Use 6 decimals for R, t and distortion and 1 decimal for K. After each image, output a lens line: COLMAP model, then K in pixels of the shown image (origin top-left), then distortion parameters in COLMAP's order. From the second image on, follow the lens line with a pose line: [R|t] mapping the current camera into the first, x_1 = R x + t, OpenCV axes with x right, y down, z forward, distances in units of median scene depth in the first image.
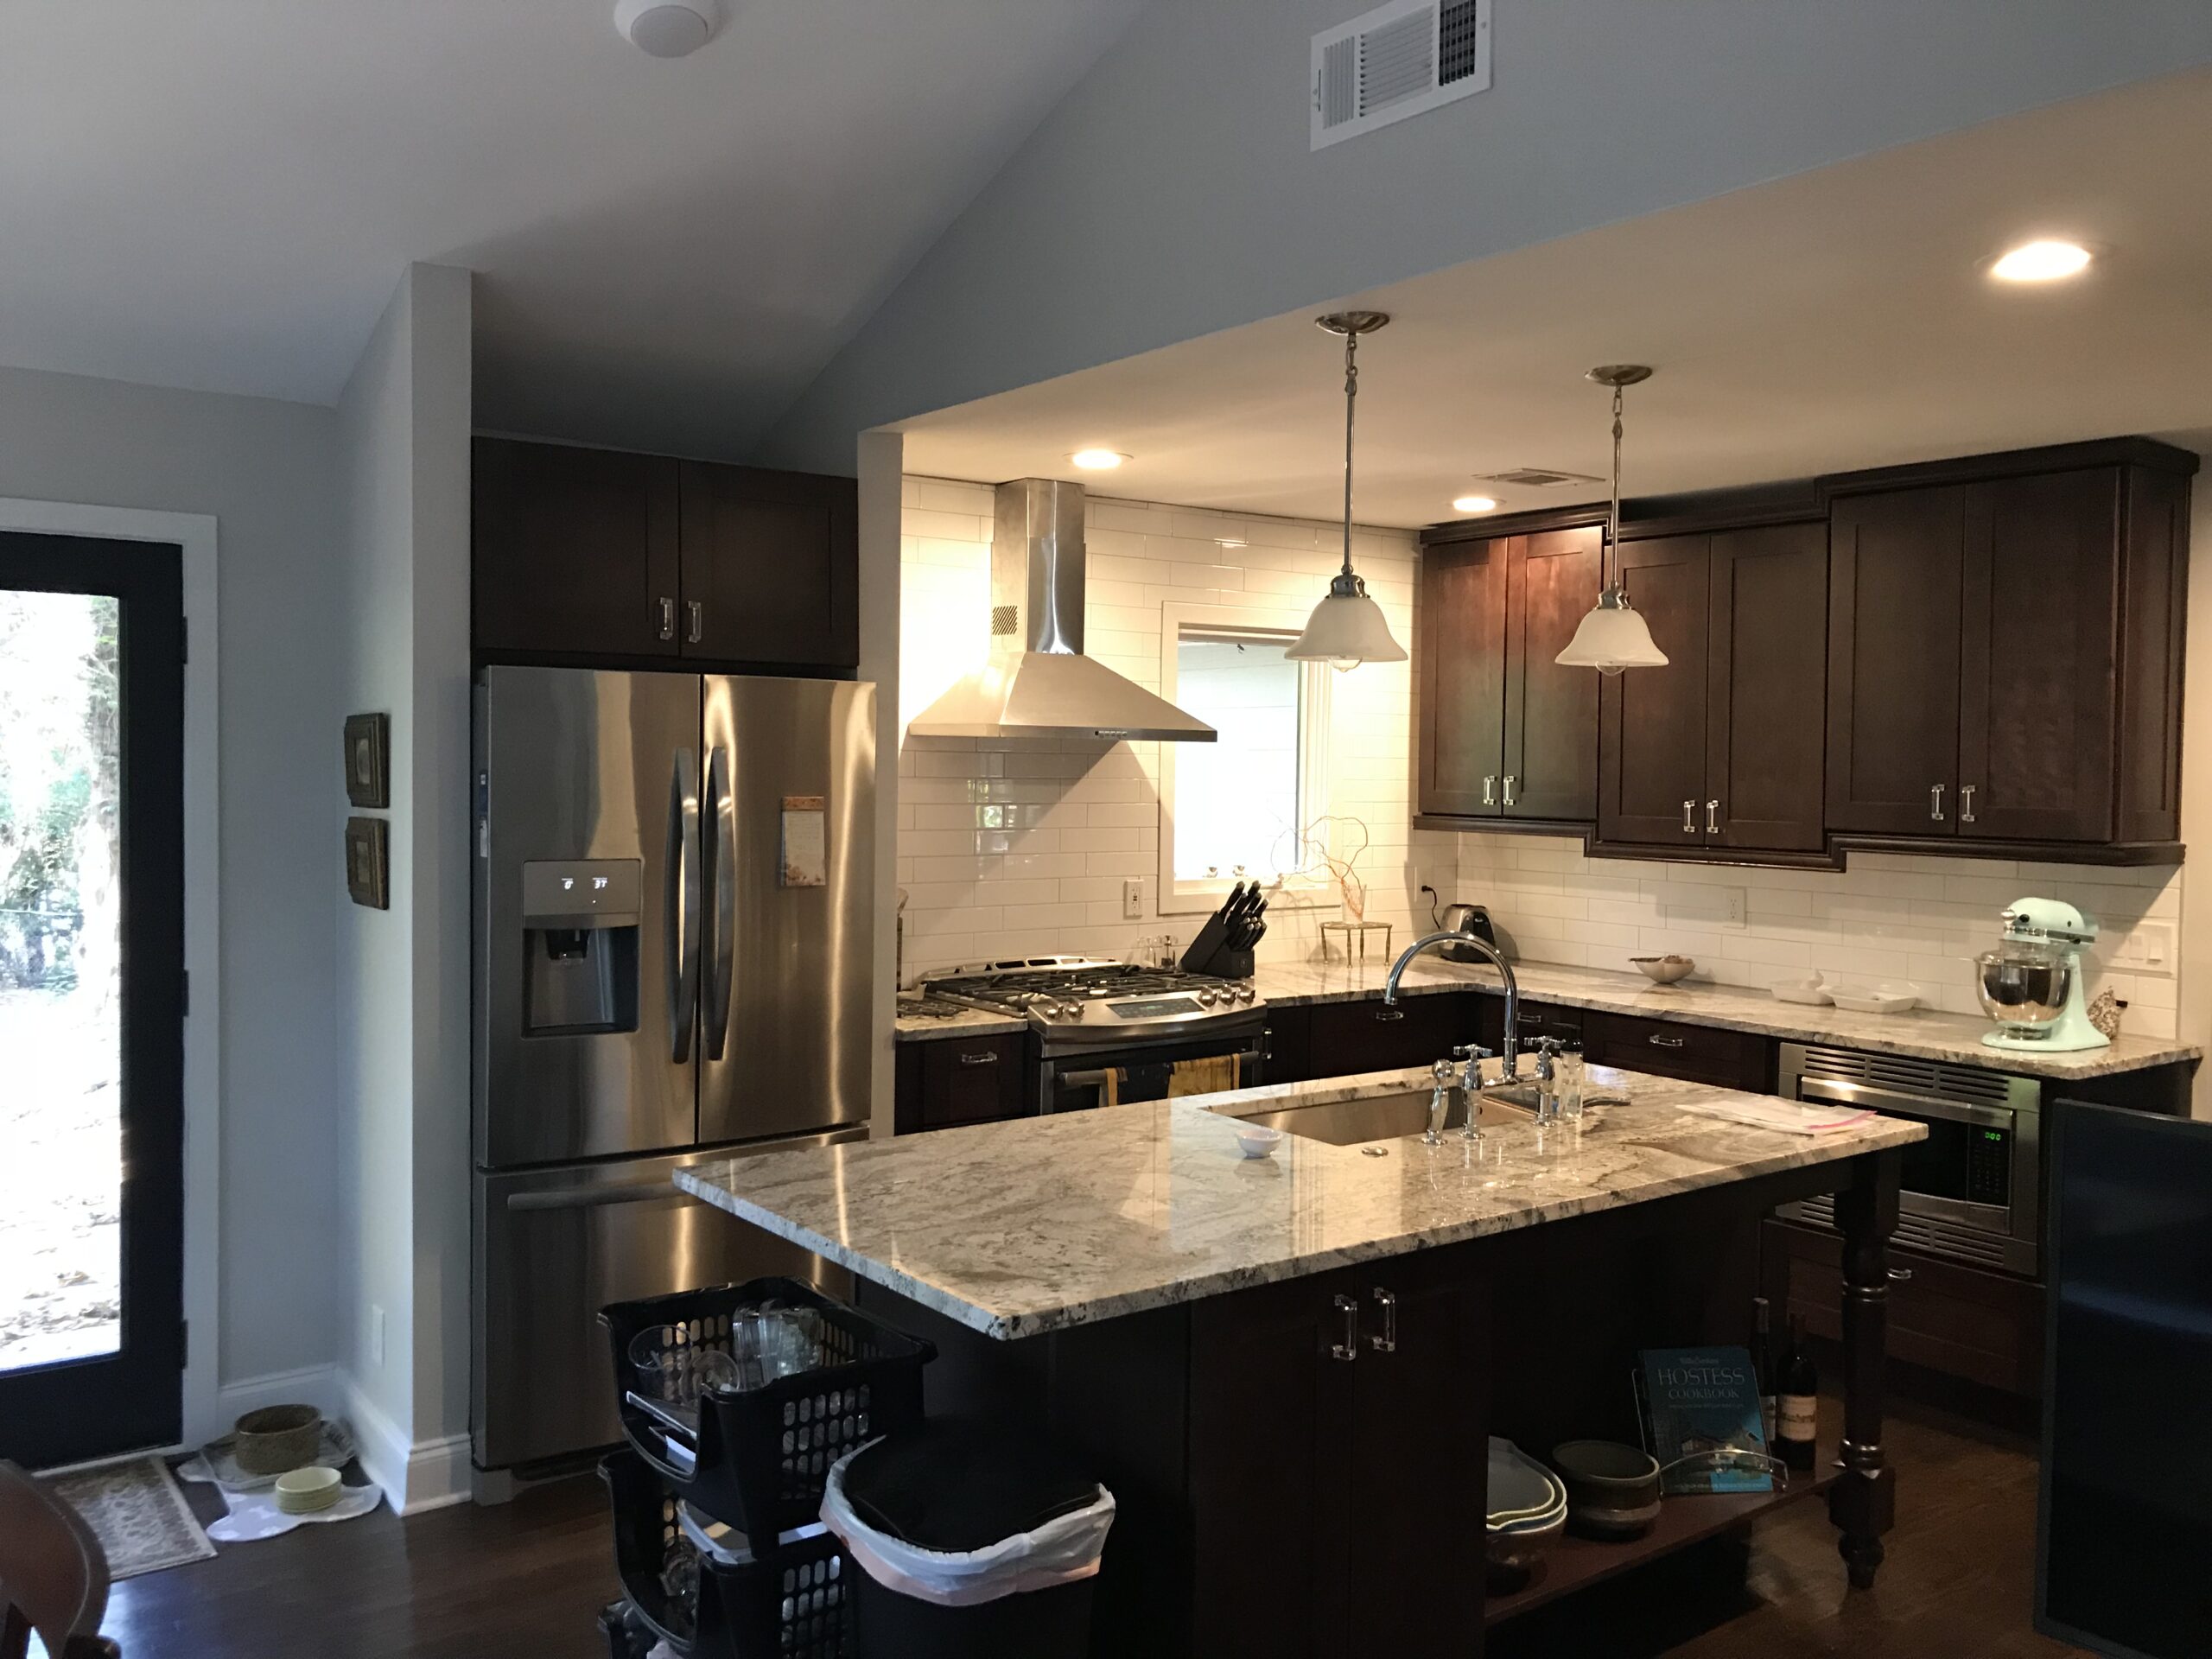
lens RADIAL K [[1806.2, 0, 1091.5], [0, 1806.2, 822.6], [0, 0, 1]] dist [0.032586, -0.034465]
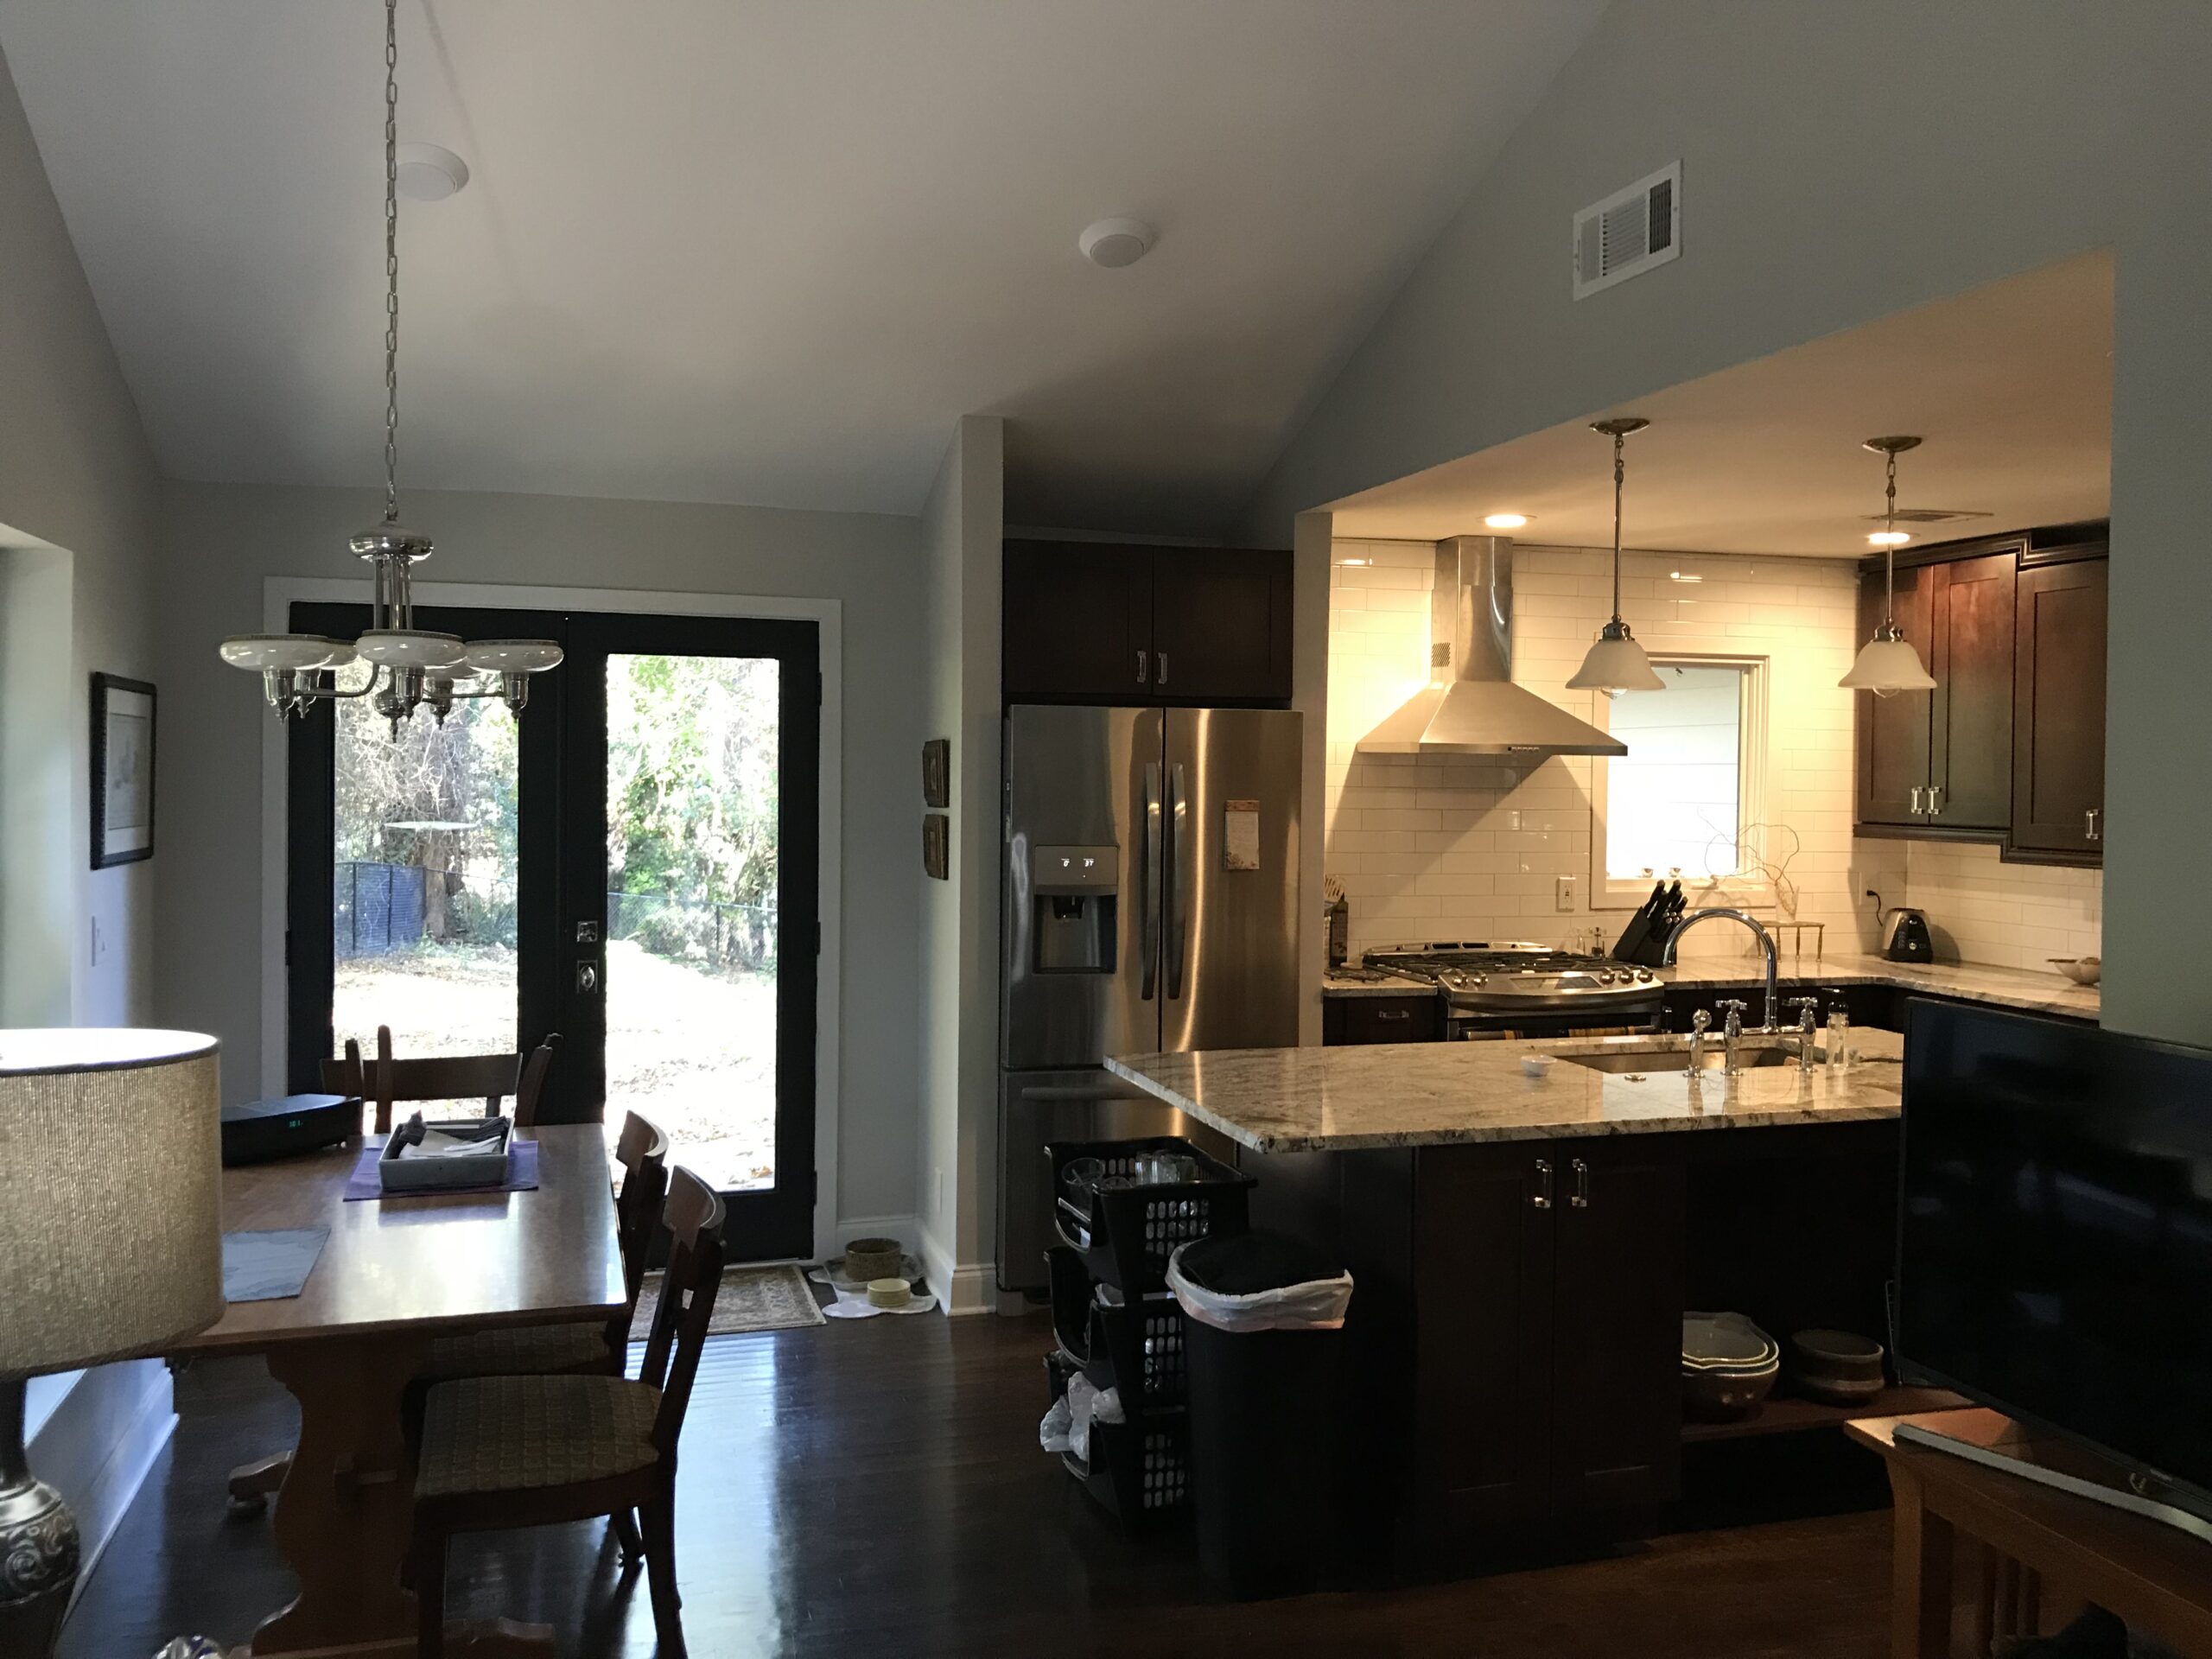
lens RADIAL K [[1806.2, 0, 1112.7], [0, 1806.2, 825.6], [0, 0, 1]] dist [0.032586, -0.034465]
pose [[0.943856, 0.007428, -0.330274, 0.183484], [-0.010724, 0.999909, -0.008157, 0.015933], [0.330183, 0.011241, 0.943850, -0.254956]]
